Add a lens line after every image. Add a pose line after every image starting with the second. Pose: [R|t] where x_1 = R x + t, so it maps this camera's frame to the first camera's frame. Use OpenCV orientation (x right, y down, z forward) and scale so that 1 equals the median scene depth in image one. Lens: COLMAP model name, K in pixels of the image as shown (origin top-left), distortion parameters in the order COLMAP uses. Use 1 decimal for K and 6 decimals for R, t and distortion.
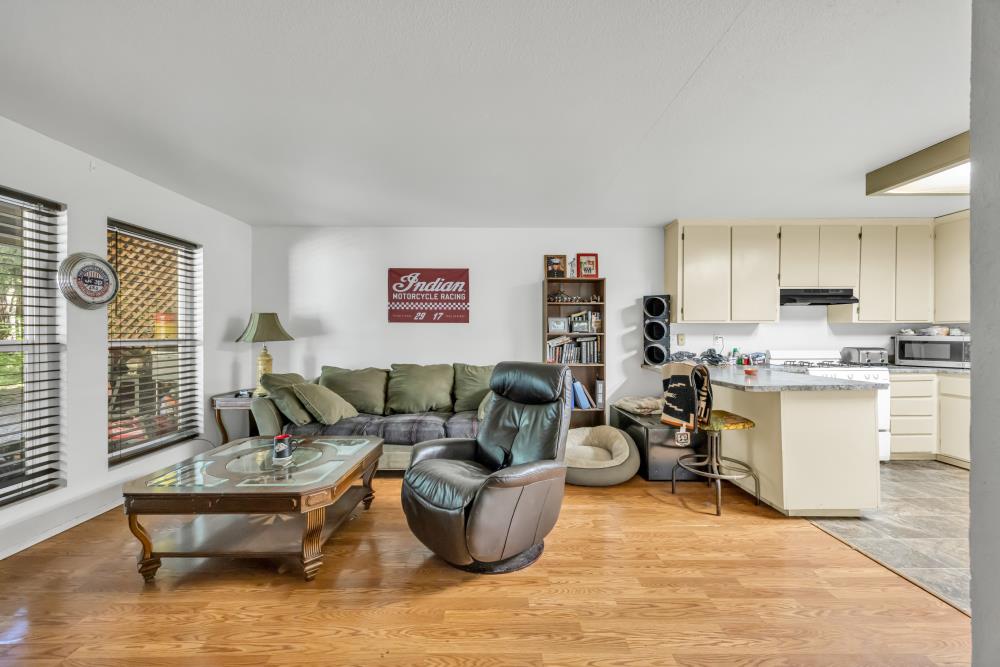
lens RADIAL K [[391.8, 0, 500.0], [0, 391.8, 335.5], [0, 0, 1]] dist [0.002516, 0.000616]
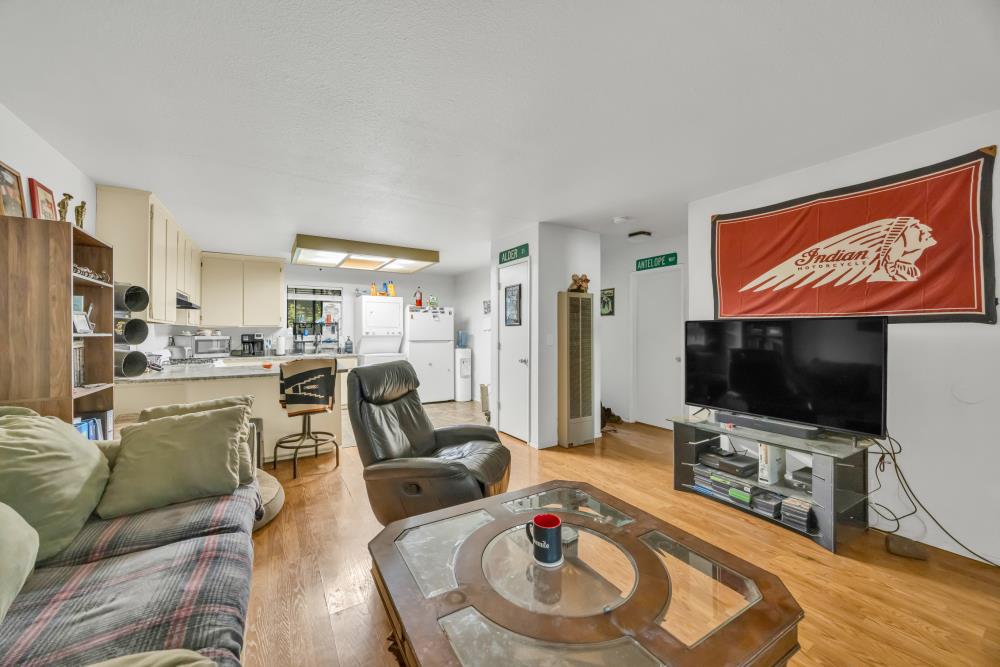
lens RADIAL K [[377.6, 0, 497.8], [0, 377.6, 334.5], [0, 0, 1]] dist [-0.002451, 0.000204]
pose [[-0.510959, -0.000867, 0.859605, -0.535443], [0.005727, 0.999974, 0.004413, -0.004140], [-0.859586, 0.007178, -0.510941, 0.727073]]
